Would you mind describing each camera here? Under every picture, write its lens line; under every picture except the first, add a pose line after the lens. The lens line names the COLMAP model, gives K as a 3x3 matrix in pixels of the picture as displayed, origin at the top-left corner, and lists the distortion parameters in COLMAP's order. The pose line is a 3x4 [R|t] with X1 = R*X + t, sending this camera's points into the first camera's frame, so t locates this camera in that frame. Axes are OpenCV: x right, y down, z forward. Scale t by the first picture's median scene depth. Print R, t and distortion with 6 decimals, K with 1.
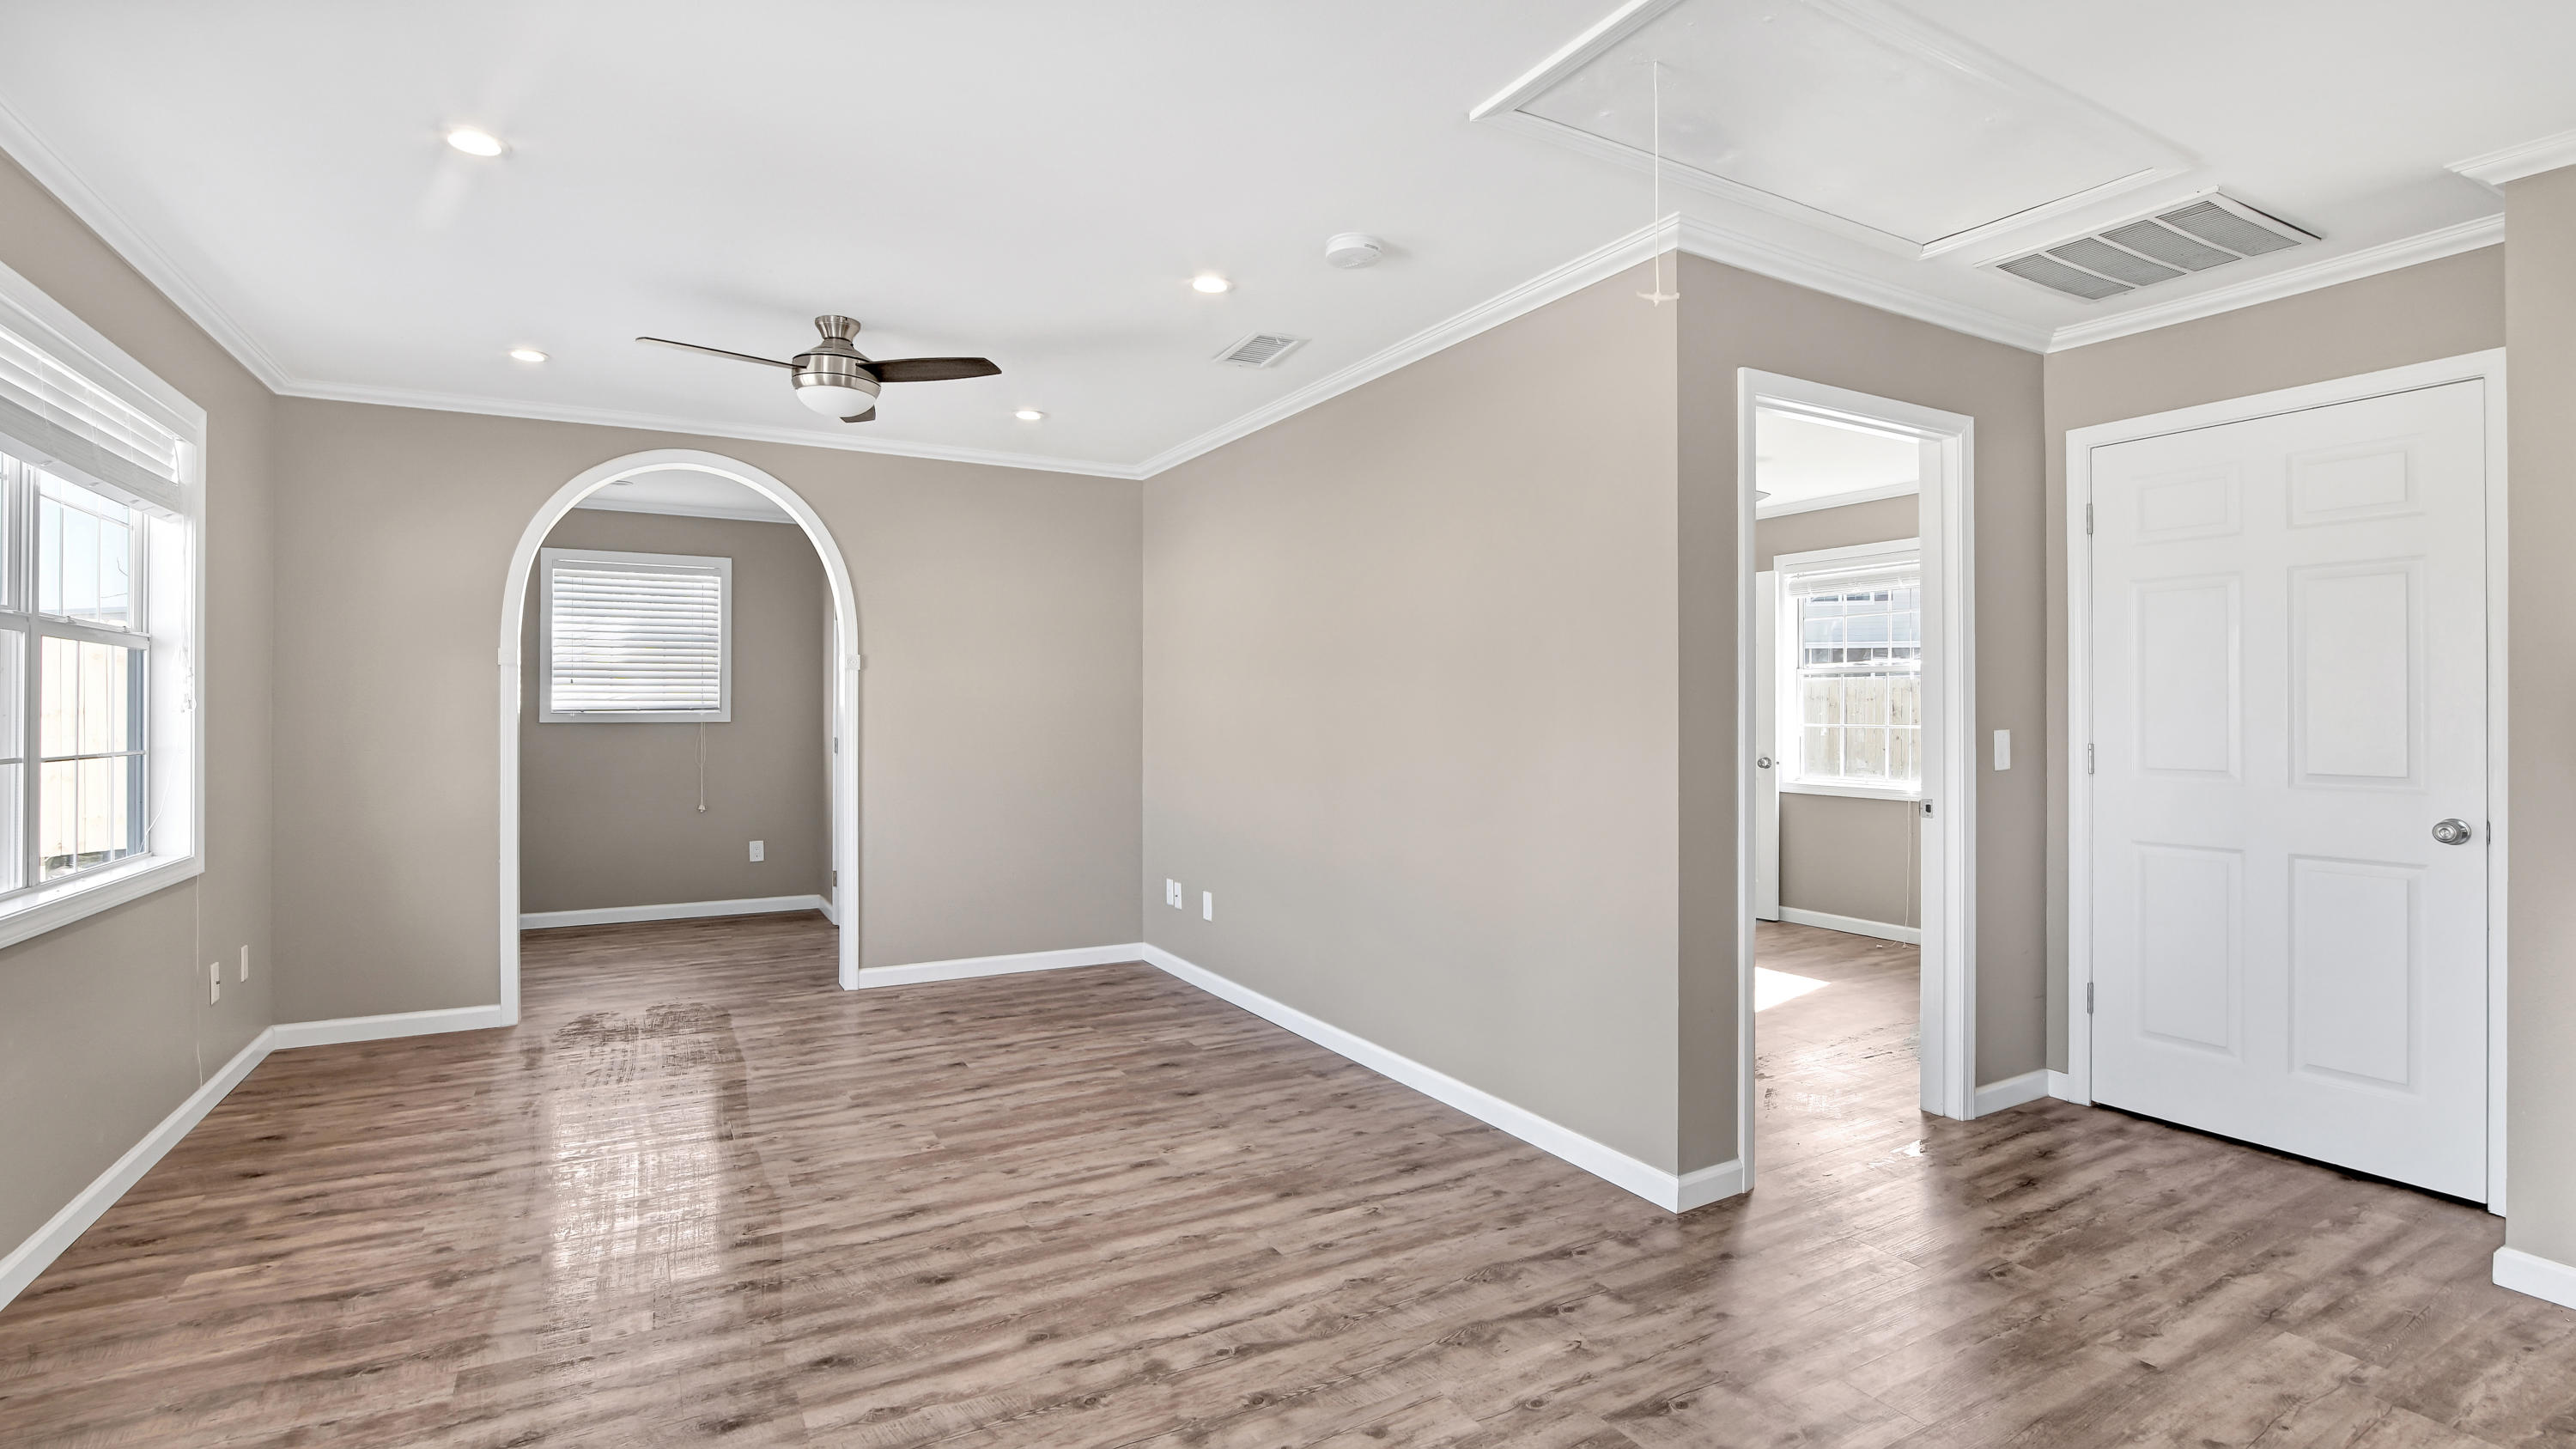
lens RADIAL K [[1184.1, 0, 1279.7], [0, 1184.1, 714.6], [0, 0, 1]] dist [-0.015784, 0.003630]
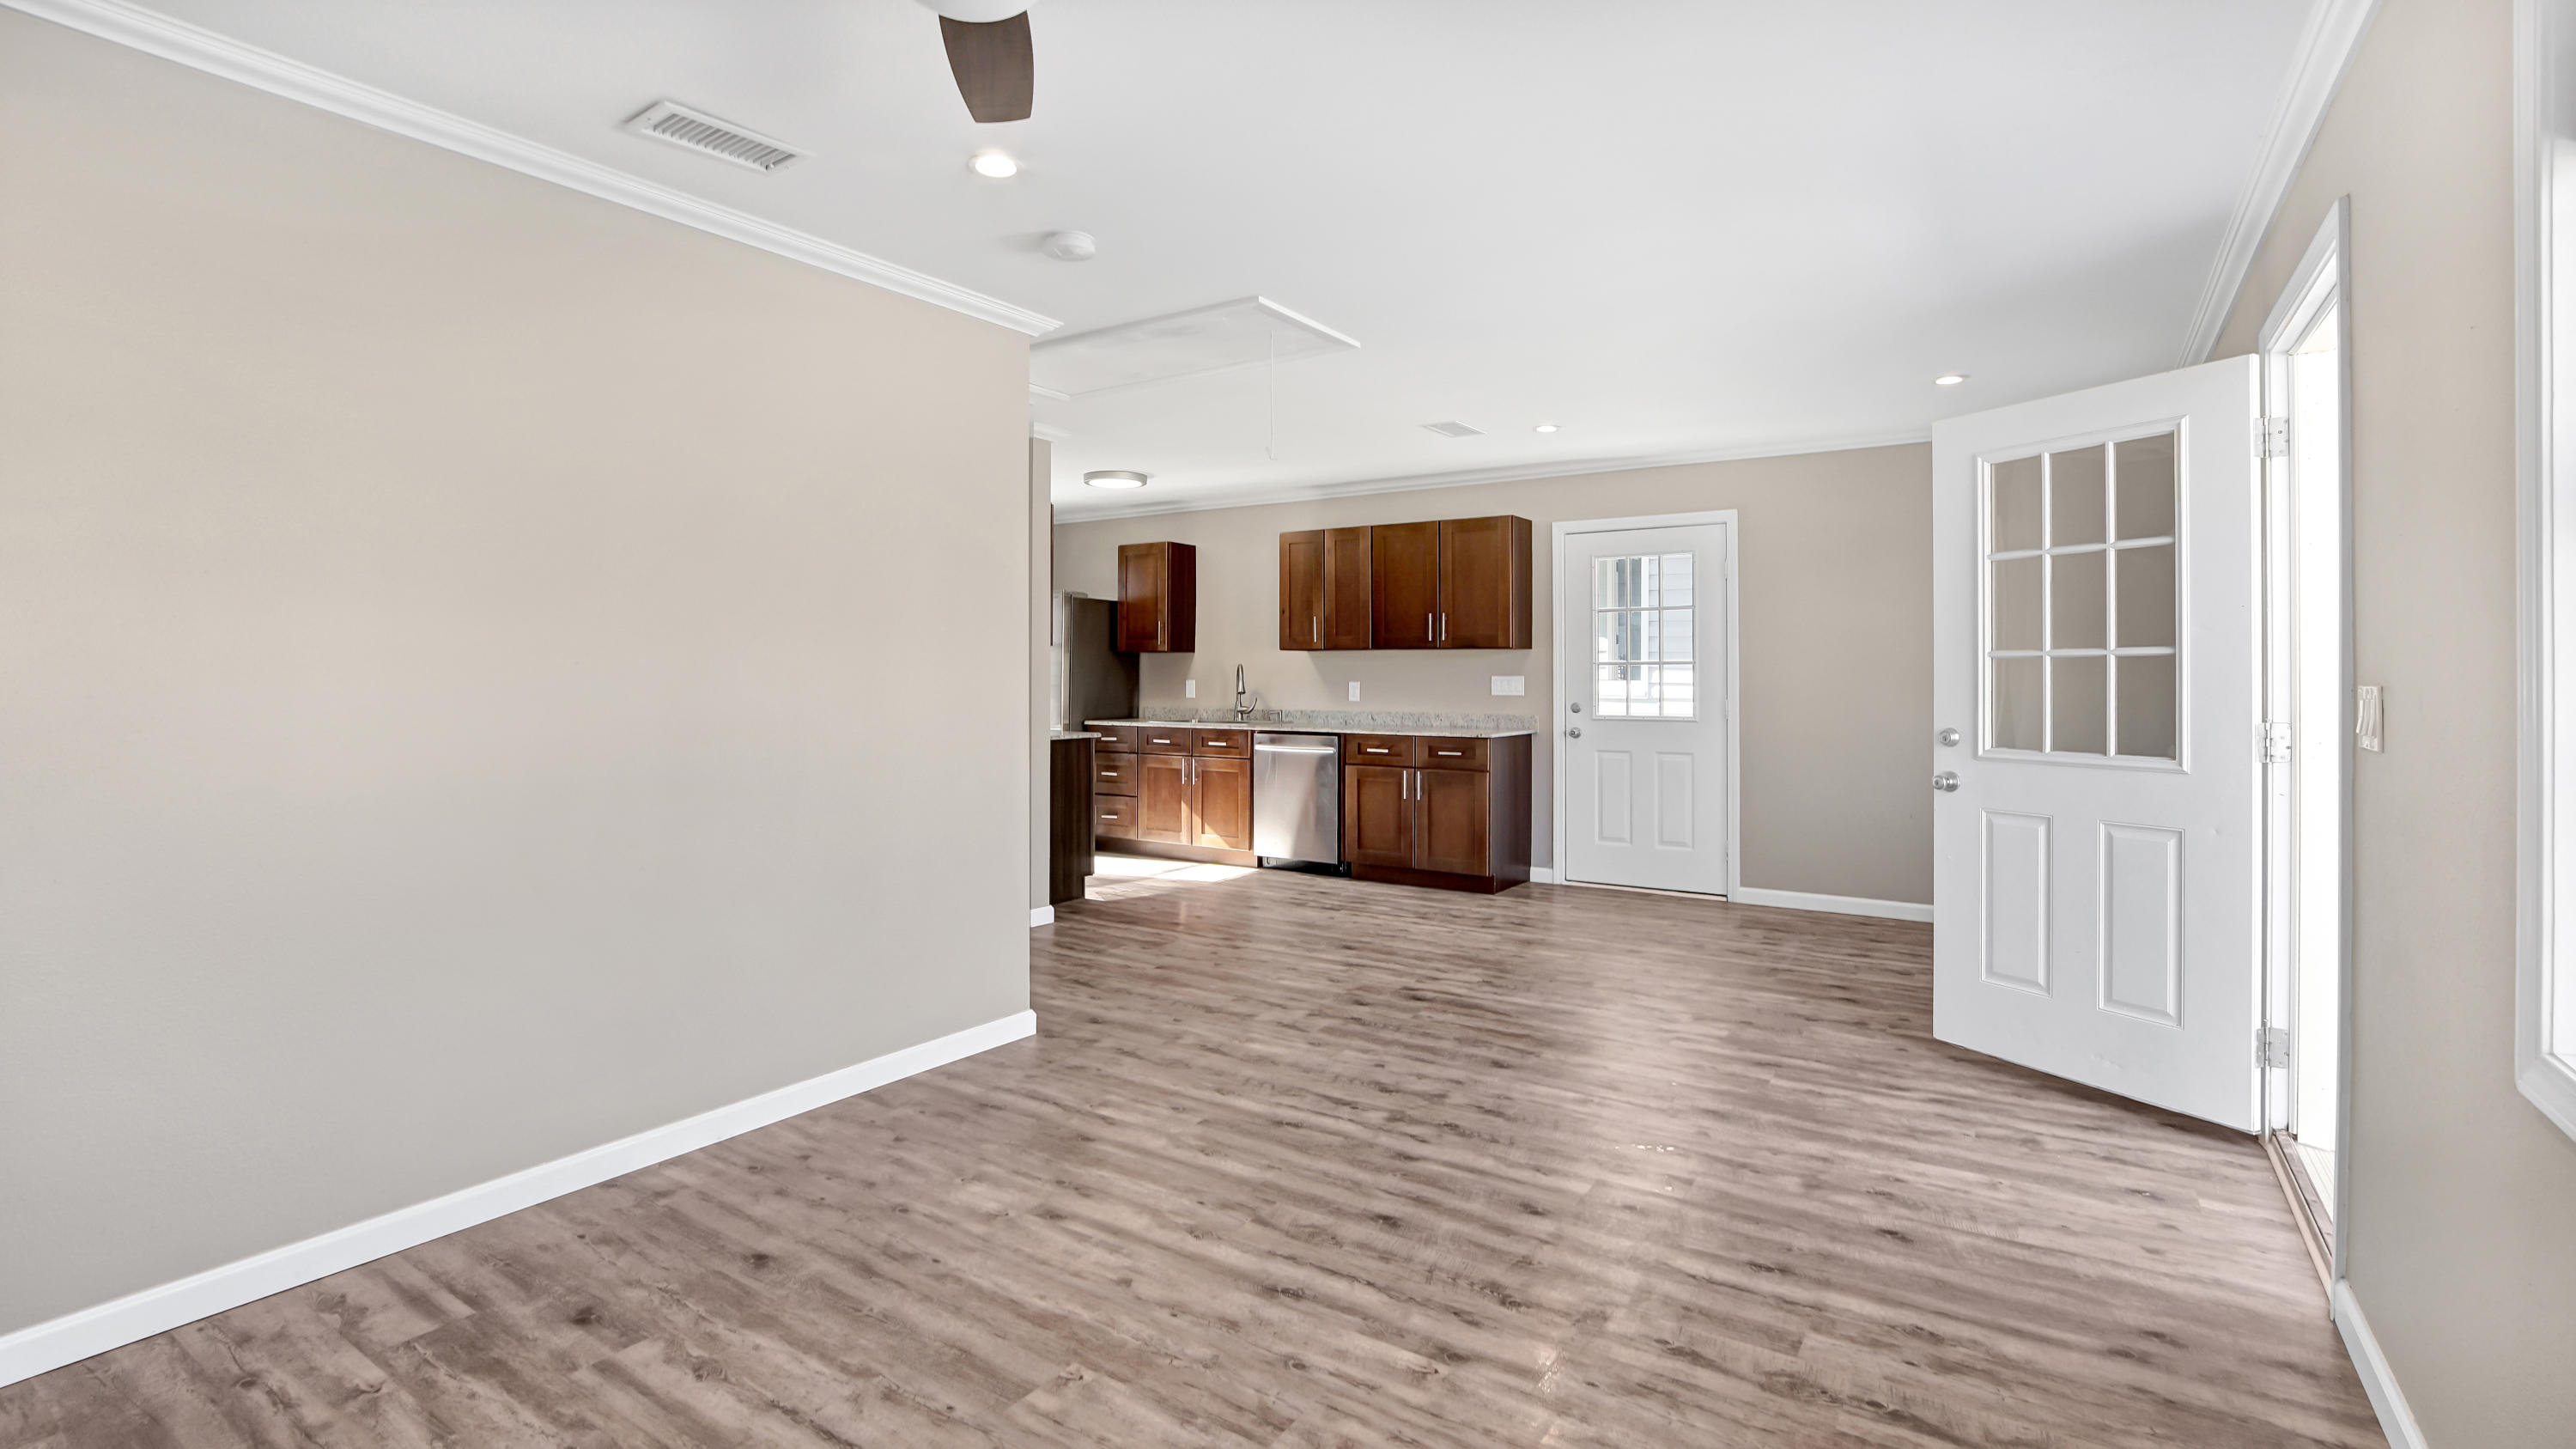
lens RADIAL K [[1184.1, 0, 1277.7], [0, 1184.1, 701.0], [0, 0, 1]] dist [-0.015784, 0.003630]
pose [[-0.454664, -0.018753, 0.890466, -1.054002], [0.001140, 0.999765, 0.021637, 0.000046], [-0.890663, 0.010852, -0.454536, 1.407625]]
